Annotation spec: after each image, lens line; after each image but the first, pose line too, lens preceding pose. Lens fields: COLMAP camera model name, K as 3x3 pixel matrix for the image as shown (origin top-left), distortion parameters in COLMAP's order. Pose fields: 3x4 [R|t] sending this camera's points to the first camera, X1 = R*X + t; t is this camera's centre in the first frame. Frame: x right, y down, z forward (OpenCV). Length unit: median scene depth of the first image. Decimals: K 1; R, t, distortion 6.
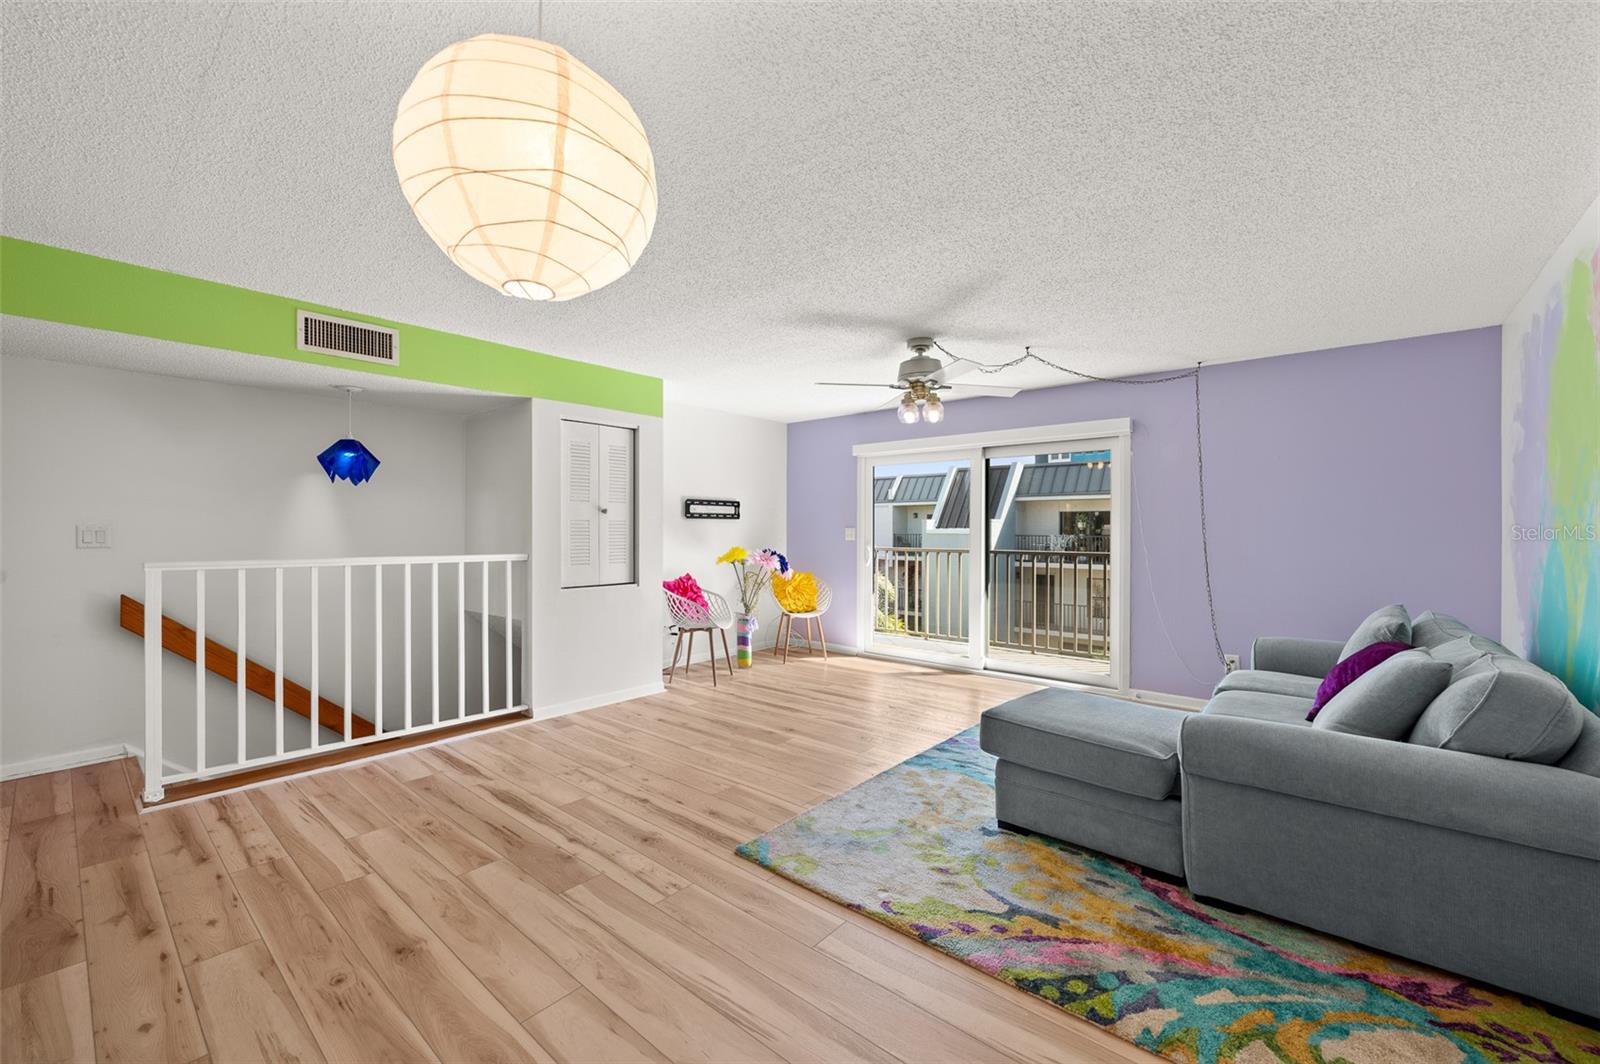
lens RADIAL K [[644.0, 0, 804.7], [0, 644.0, 537.8], [0, 0, 1]] dist [-0.001274, 0.000070]
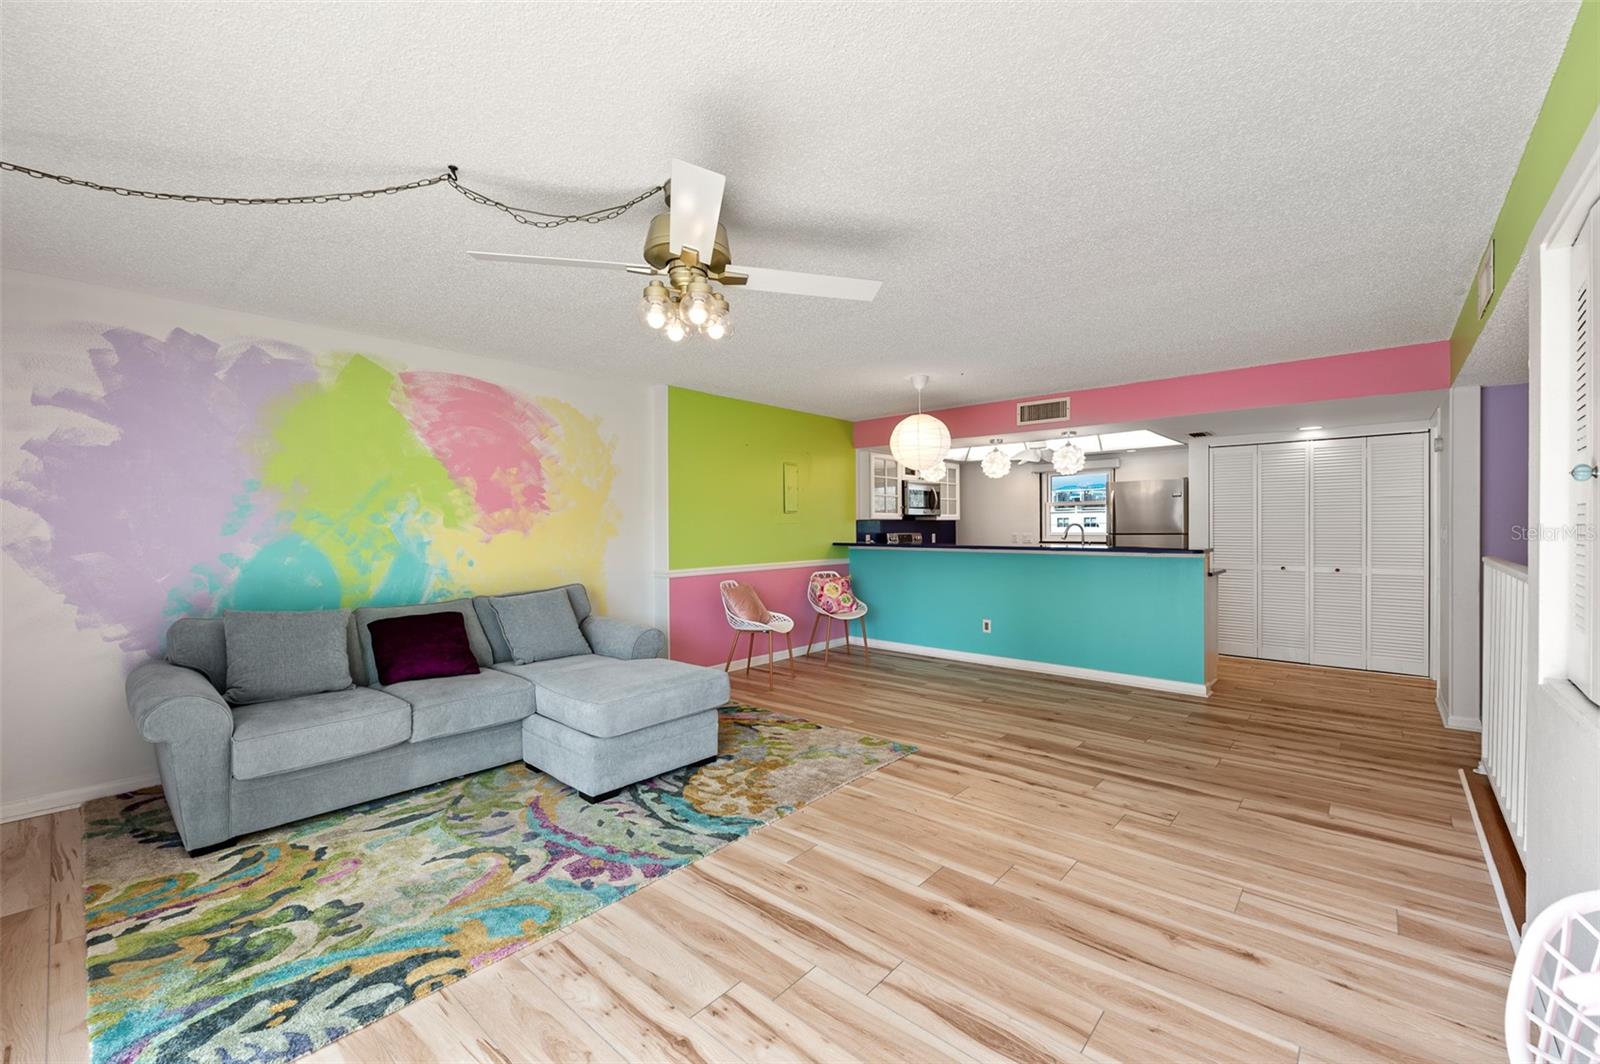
lens RADIAL K [[643.1, 0, 775.5], [0, 643.1, 509.6], [0, 0, 1]] dist [0.001225, 0.000261]
pose [[-0.998103, 0.006943, 0.061175, 0.095426], [0.006015, 0.999864, -0.015332, -0.020658], [-0.061273, -0.014935, -0.998009, 2.028139]]
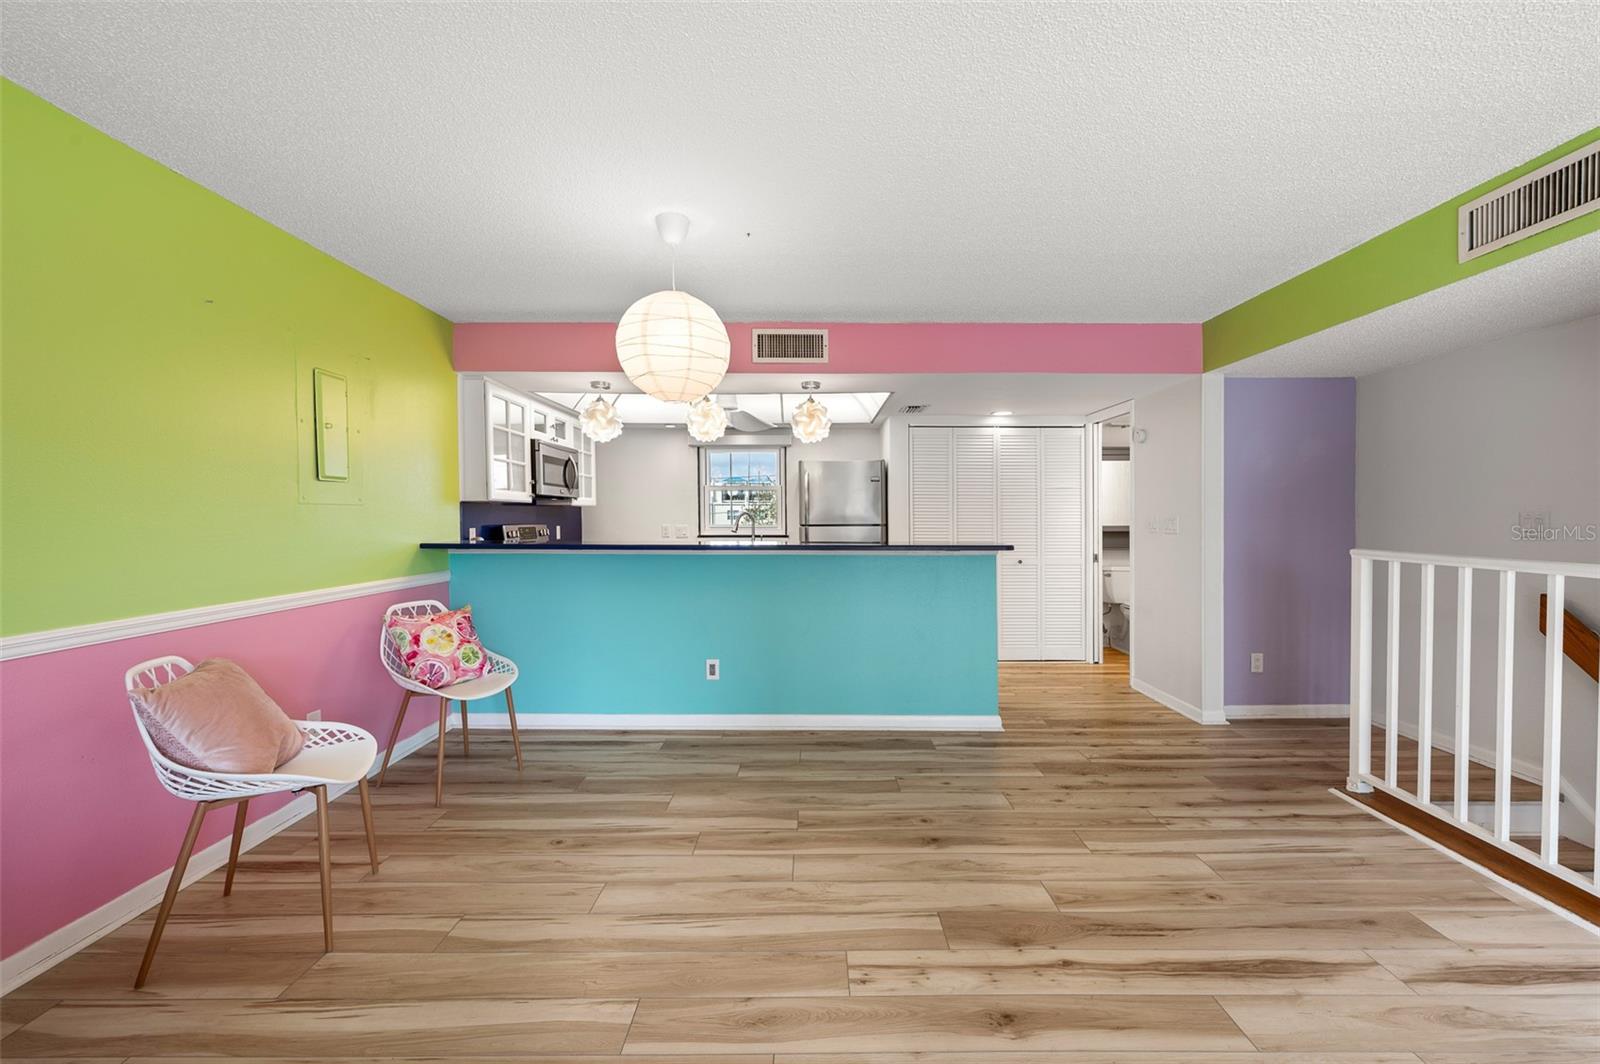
lens RADIAL K [[660.4, 0, 805.4], [0, 660.4, 516.7], [0, 0, 1]] dist [-0.002805, -0.000035]
pose [[-0.770312, -0.000149, -0.637667, 0.258464], [-0.011259, 0.999847, 0.013366, -0.011415], [0.637568, 0.017476, -0.770196, 1.159751]]
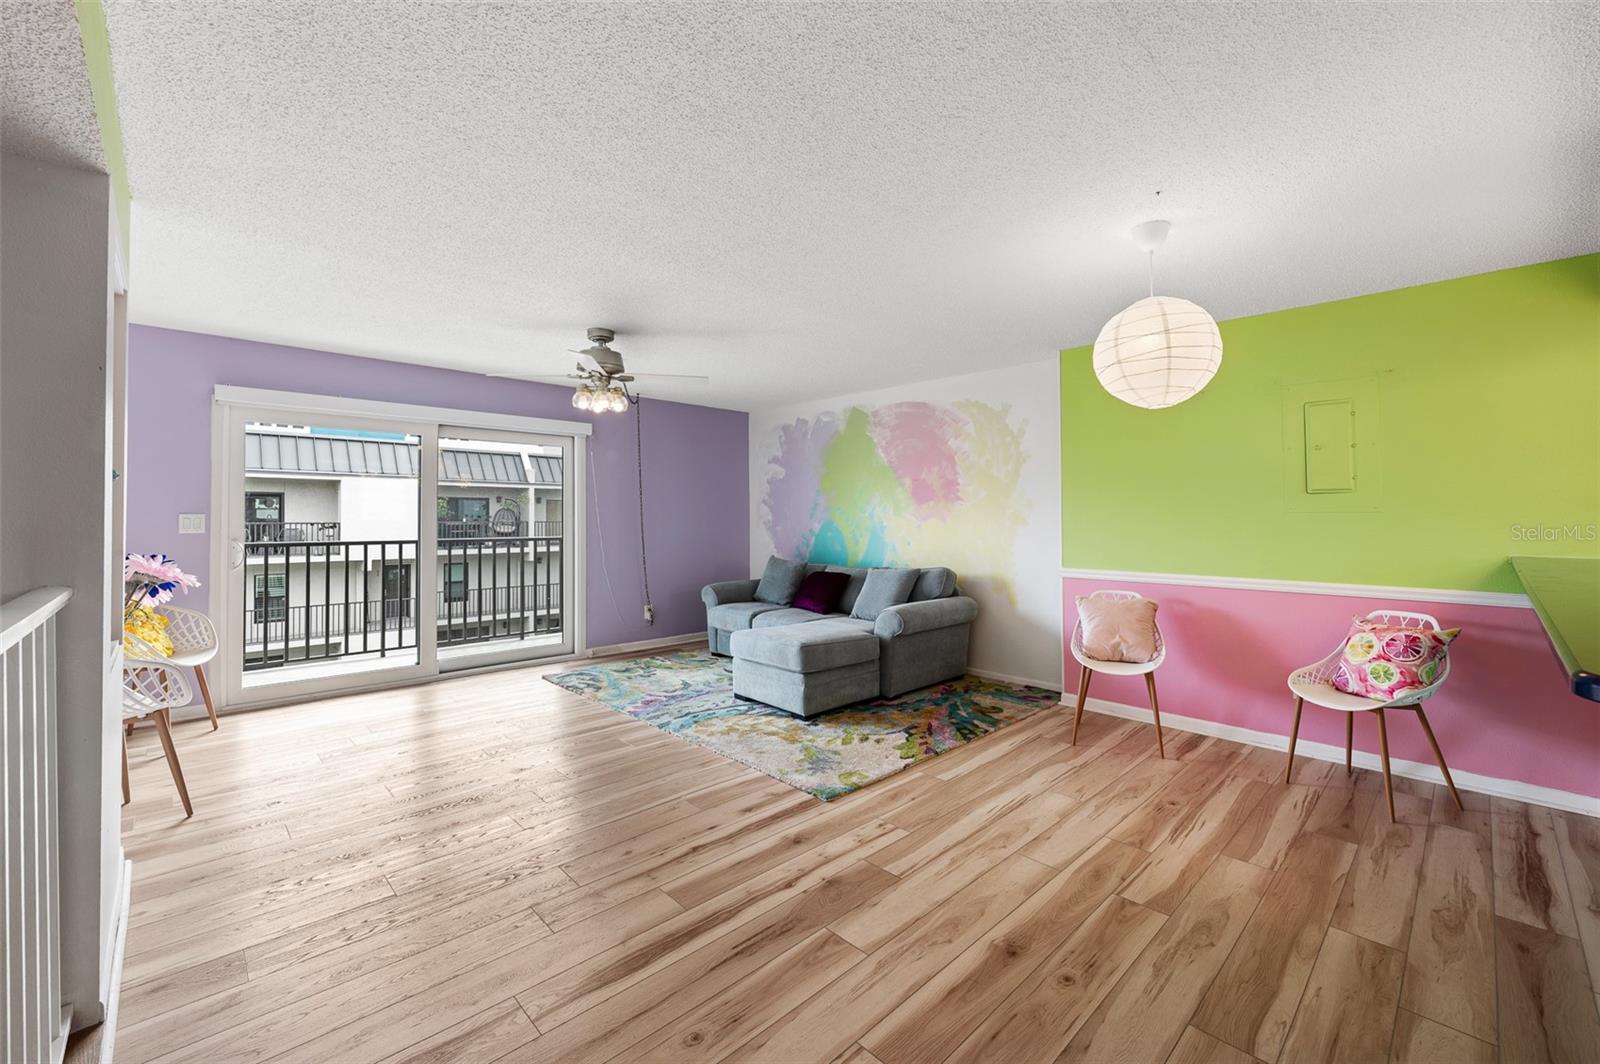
lens RADIAL K [[644.9, 0, 799.9], [0, 644.9, 499.8], [0, 0, 1]] dist [-0.001655, -0.000241]
pose [[0.110915, 0.022441, 0.993577, -1.036682], [0.012572, 0.999633, -0.023981, -0.013525], [-0.993750, 0.015151, 0.110592, 0.756762]]
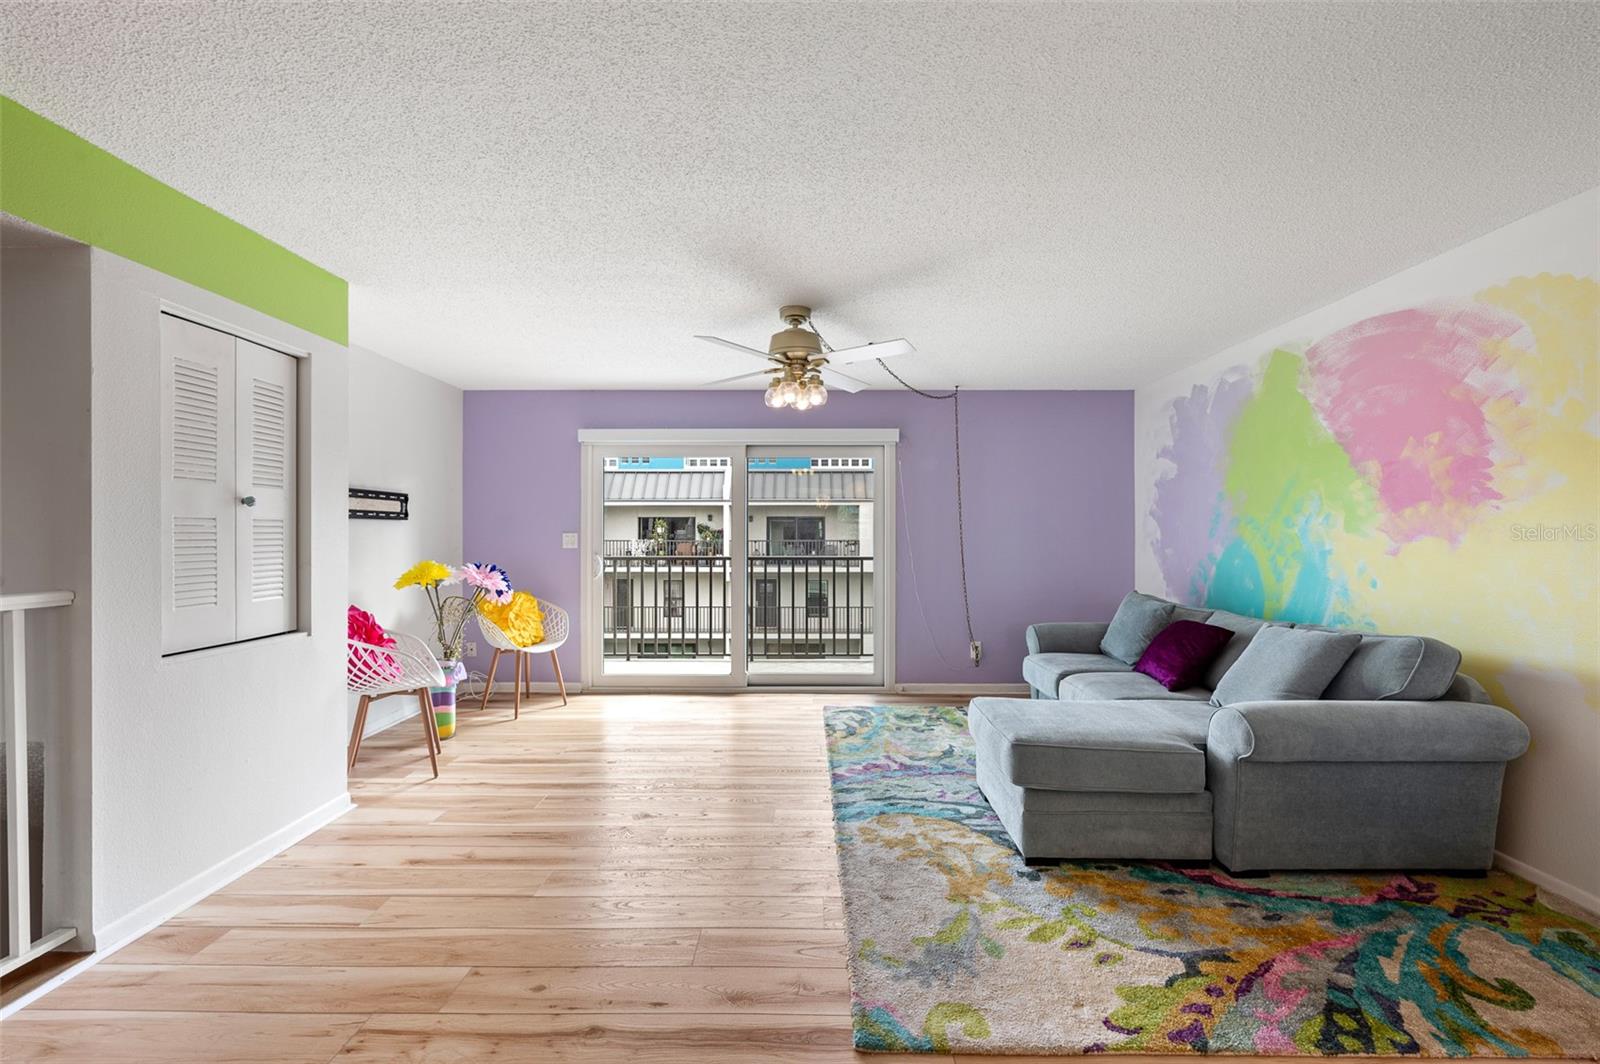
lens RADIAL K [[637.4, 0, 806.2], [0, 637.4, 537.8], [0, 0, 1]] dist [-0.001076, -0.000033]
pose [[0.768270, -0.006845, 0.640089, -0.445542], [0.011887, 0.999923, -0.003574, -0.005637], [-0.640015, 0.010355, 0.768293, 0.457908]]
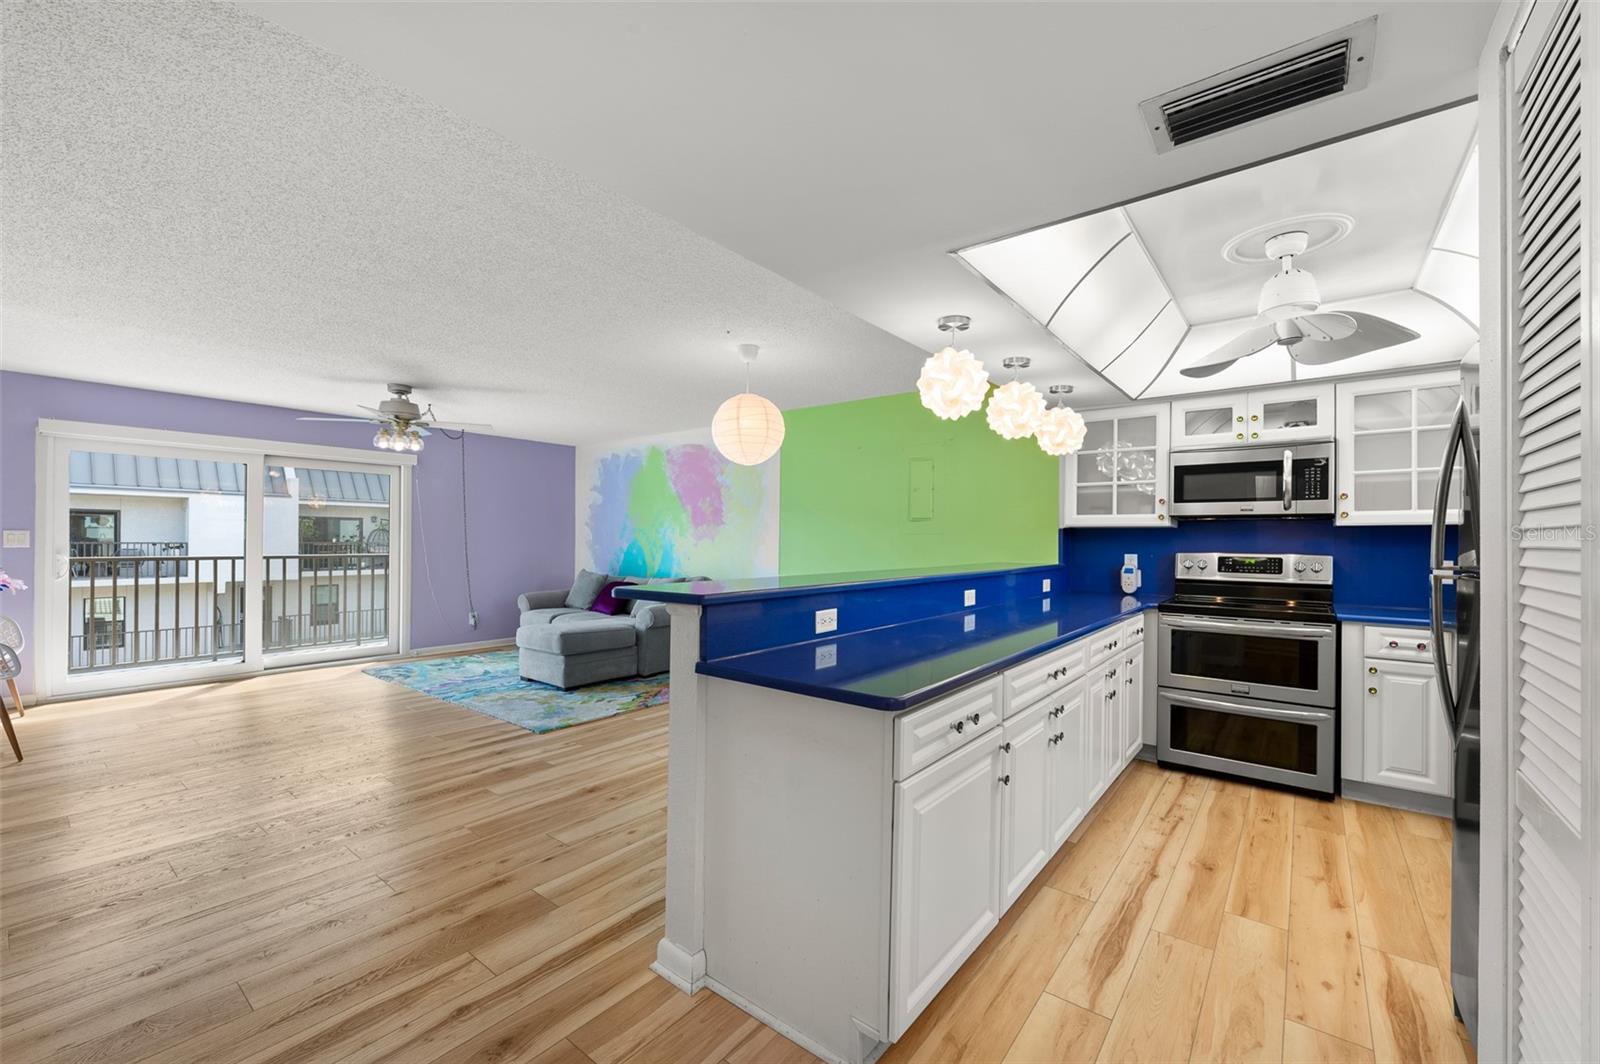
lens RADIAL K [[635.1, 0, 804.0], [0, 635.1, 529.4], [0, 0, 1]] dist [-0.001826, 0.000155]
pose [[-0.035184, 0.012182, 0.999307, -1.436144], [0.007834, 0.999898, -0.011913, -0.001892], [-0.999350, 0.007409, -0.035276, 0.321071]]
